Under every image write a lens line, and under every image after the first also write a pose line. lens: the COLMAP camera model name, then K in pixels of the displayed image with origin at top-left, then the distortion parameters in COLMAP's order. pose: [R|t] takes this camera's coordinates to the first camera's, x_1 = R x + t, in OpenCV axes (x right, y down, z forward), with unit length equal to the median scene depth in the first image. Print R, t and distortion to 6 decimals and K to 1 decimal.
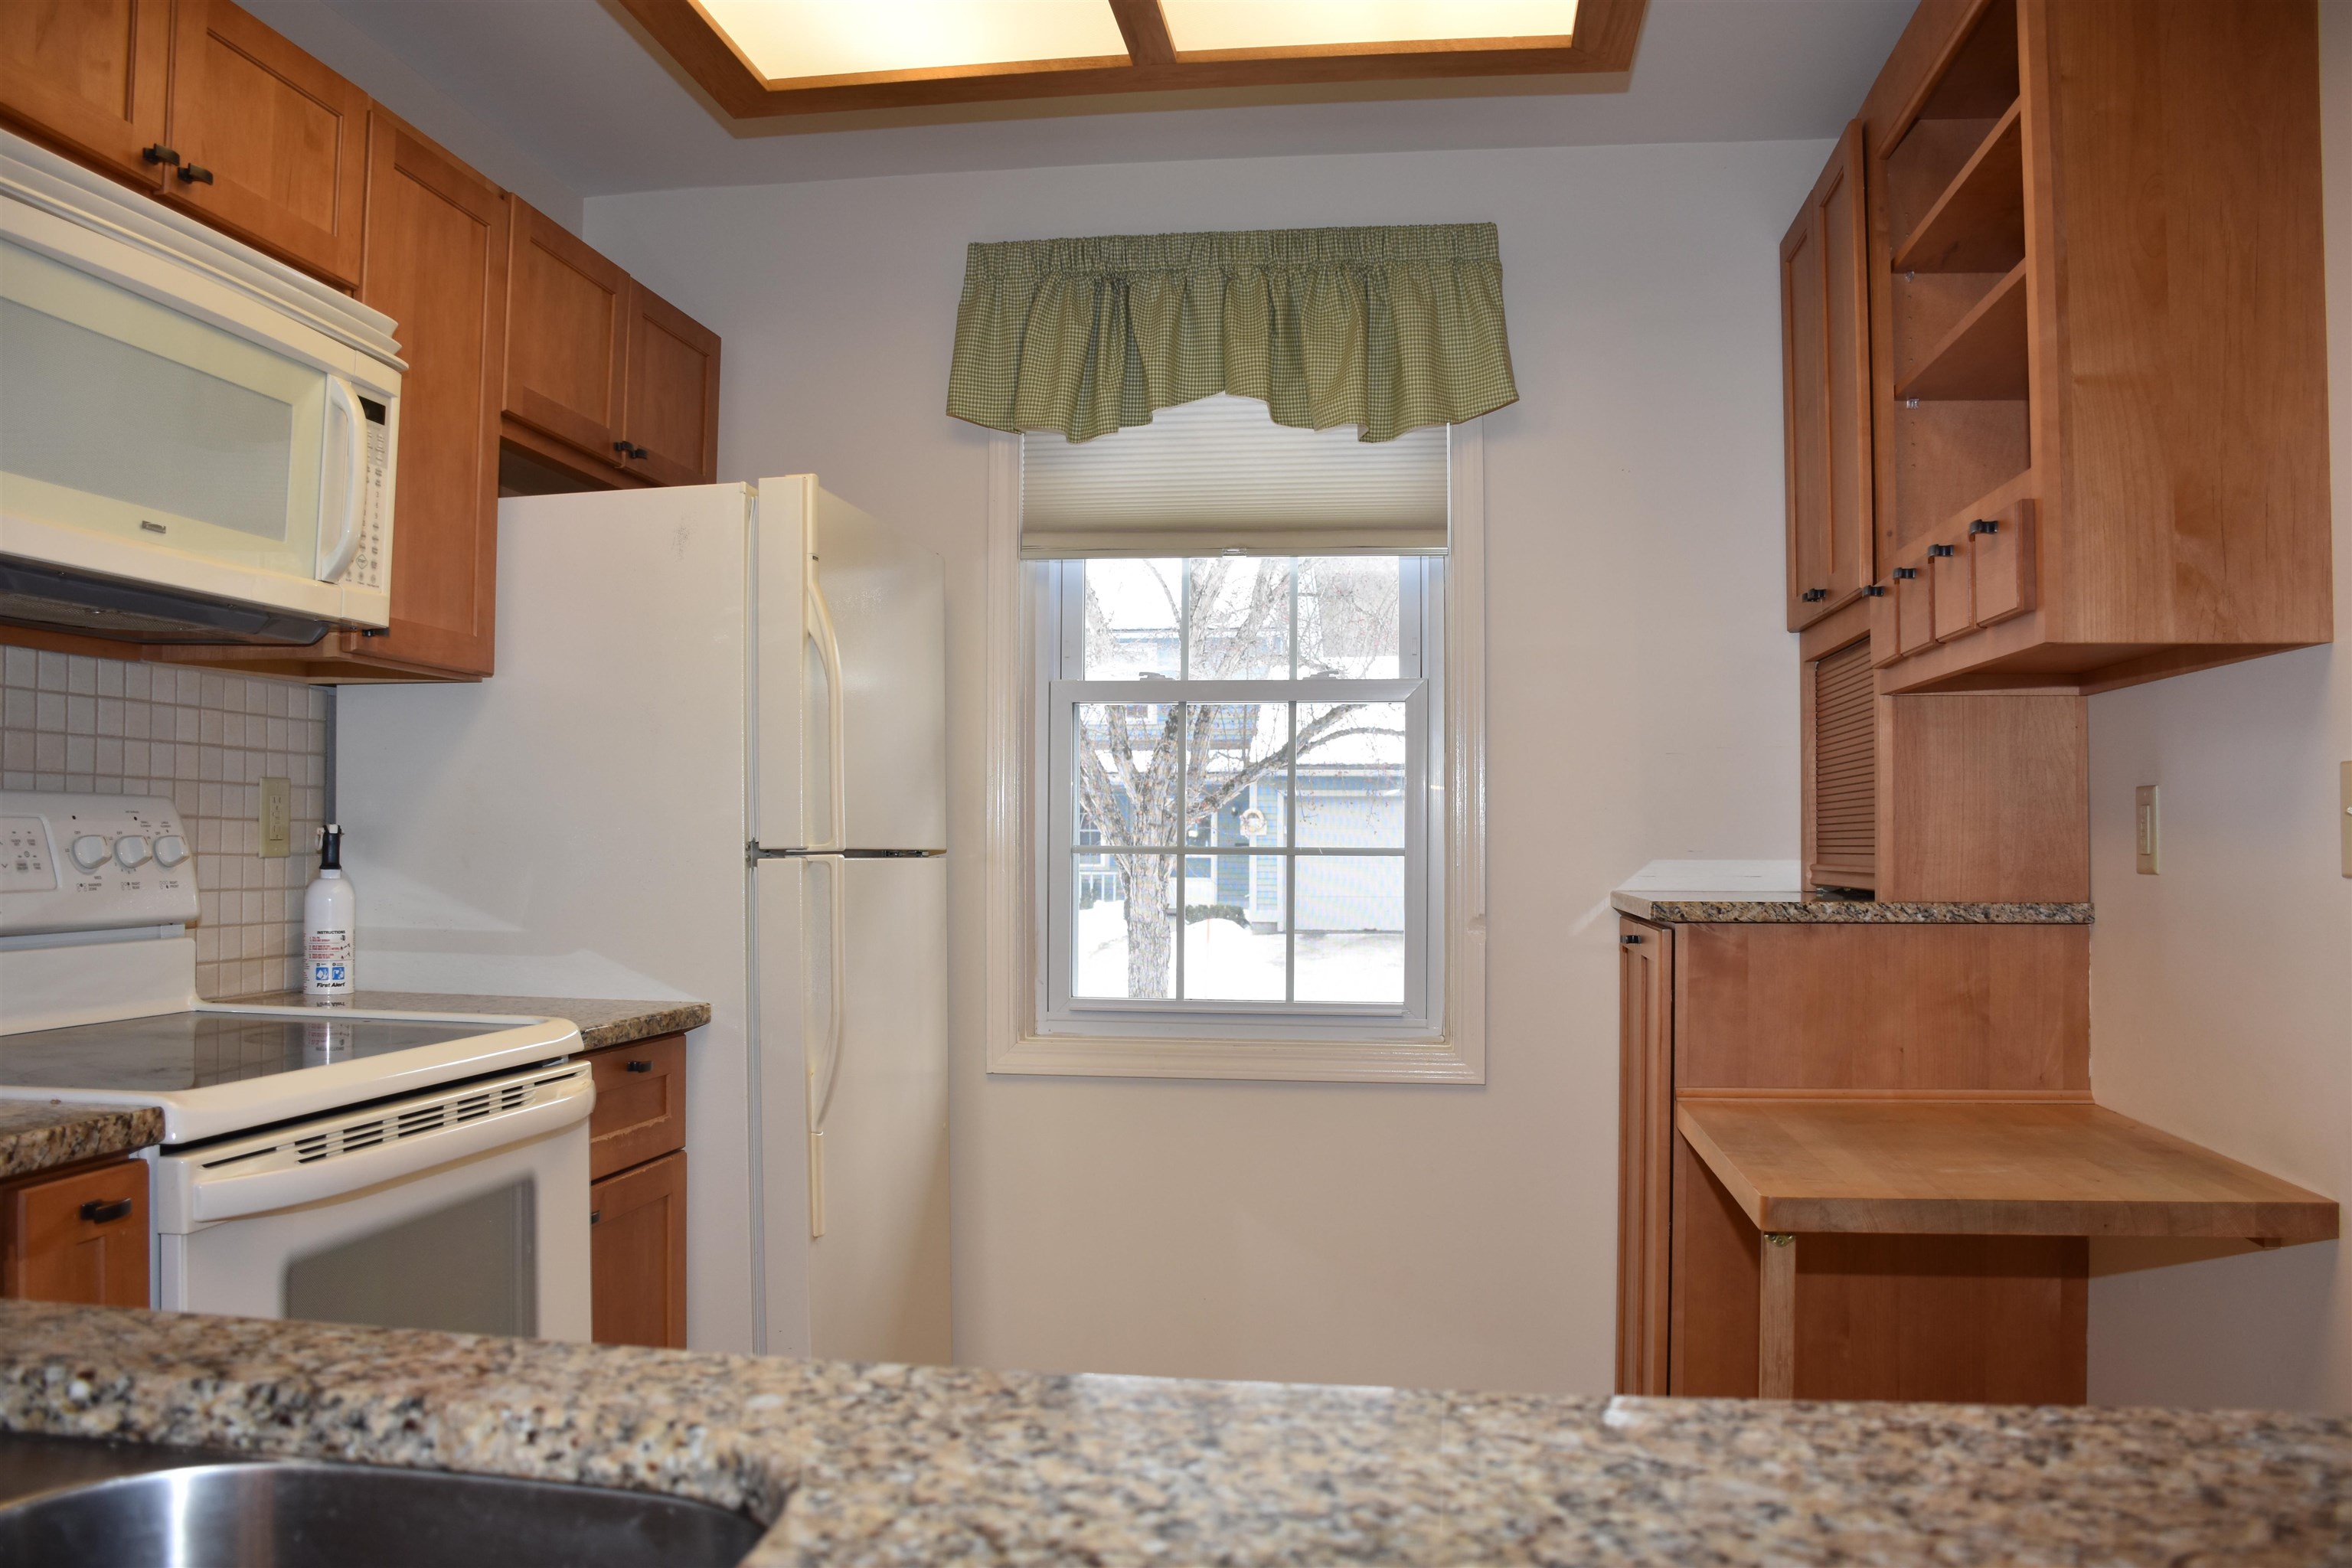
lens RADIAL K [[1826.1, 0, 1192.0], [0, 1826.1, 796.9], [0, 0, 1]] dist [-0.117575, 0.065427]
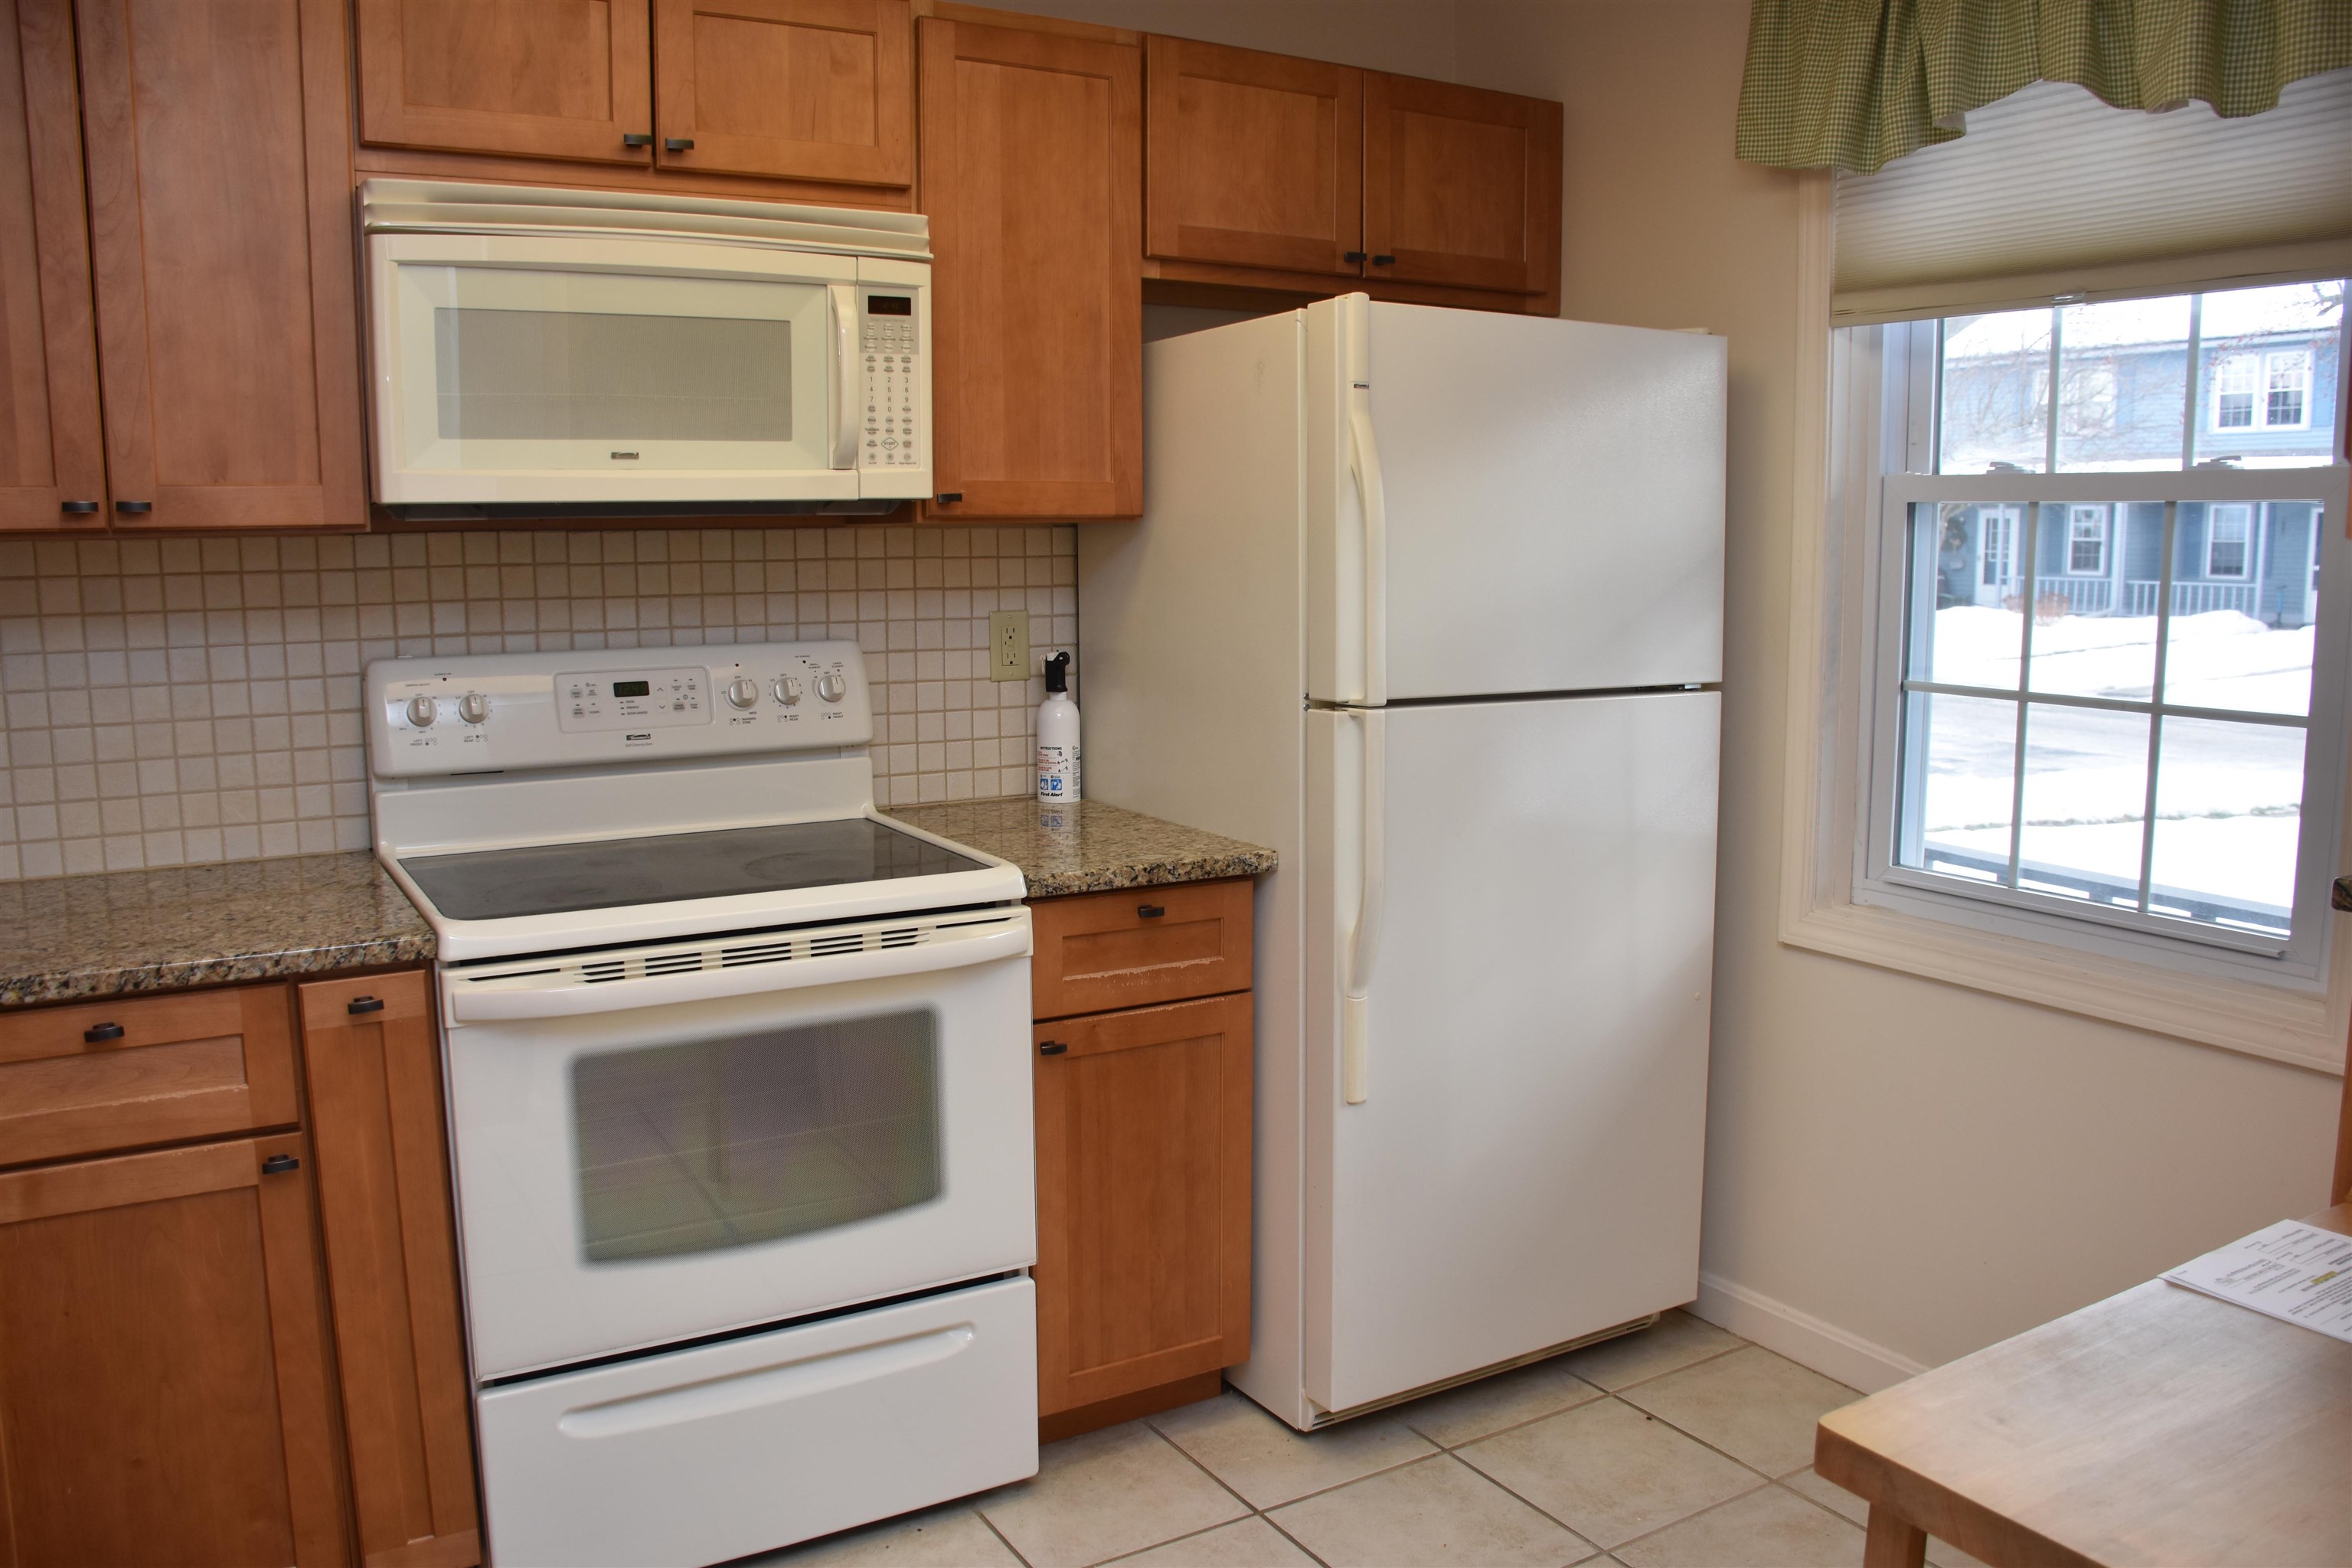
lens RADIAL K [[1826.1, 0, 1182.6], [0, 1826.1, 792.7], [0, 0, 1]] dist [-0.117575, 0.065427]
pose [[0.638318, 0.101840, -0.763006, 0.522491], [0.023492, 0.988171, 0.151547, -0.079851], [0.769414, -0.114660, 0.628375, 0.379538]]
